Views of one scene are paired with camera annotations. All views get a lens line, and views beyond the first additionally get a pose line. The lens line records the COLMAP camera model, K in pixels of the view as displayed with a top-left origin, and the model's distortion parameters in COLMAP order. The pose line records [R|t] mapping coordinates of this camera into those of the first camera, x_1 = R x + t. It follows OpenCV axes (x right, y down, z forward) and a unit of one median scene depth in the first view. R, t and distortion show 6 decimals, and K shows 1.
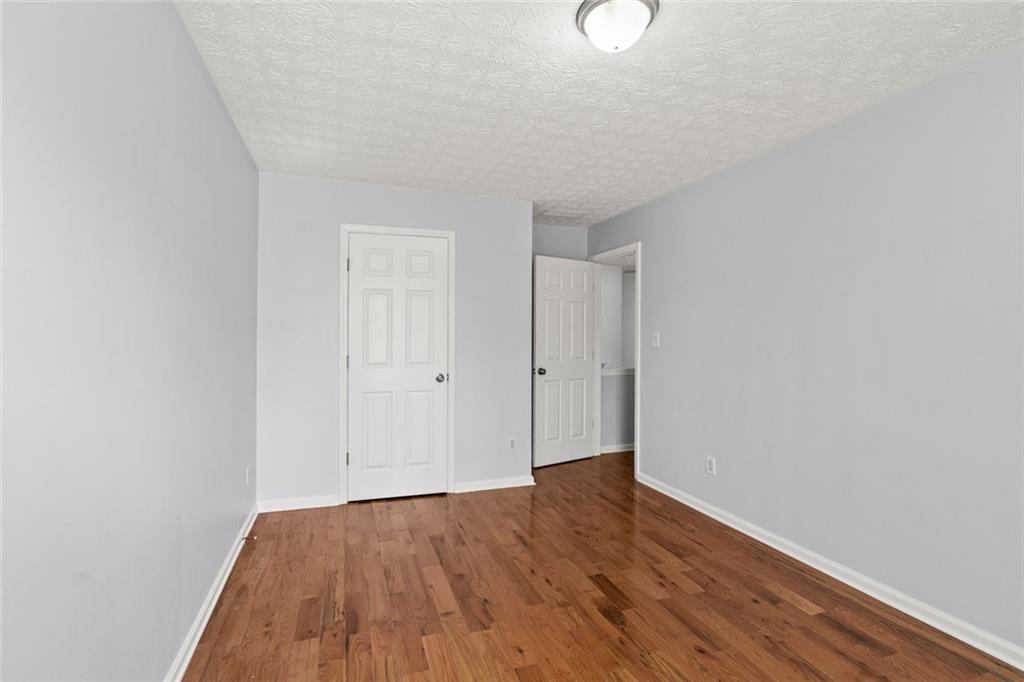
lens RADIAL K [[461.3, 0, 513.4], [0, 461.3, 334.5], [0, 0, 1]] dist [-0.014052, 0.000869]
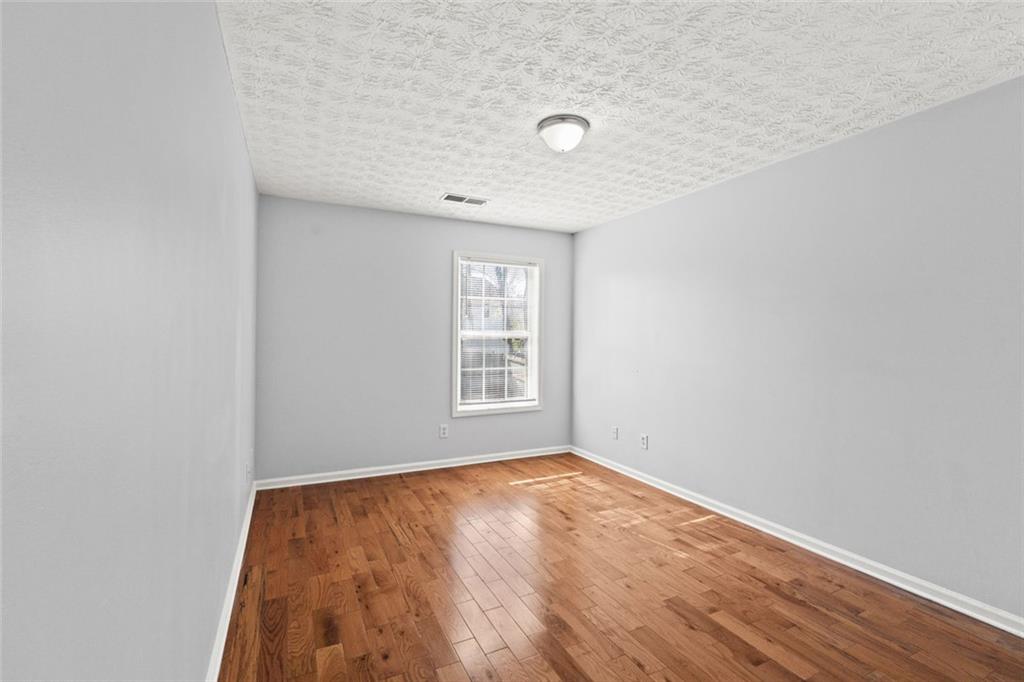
lens RADIAL K [[461.3, 0, 513.0], [0, 461.3, 340.0], [0, 0, 1]] dist [-0.014052, 0.000869]
pose [[-0.995278, -0.013764, -0.096081, 1.075197], [-0.013562, 0.999904, -0.002758, 0.017179], [0.096110, -0.001442, -0.995370, 5.133831]]
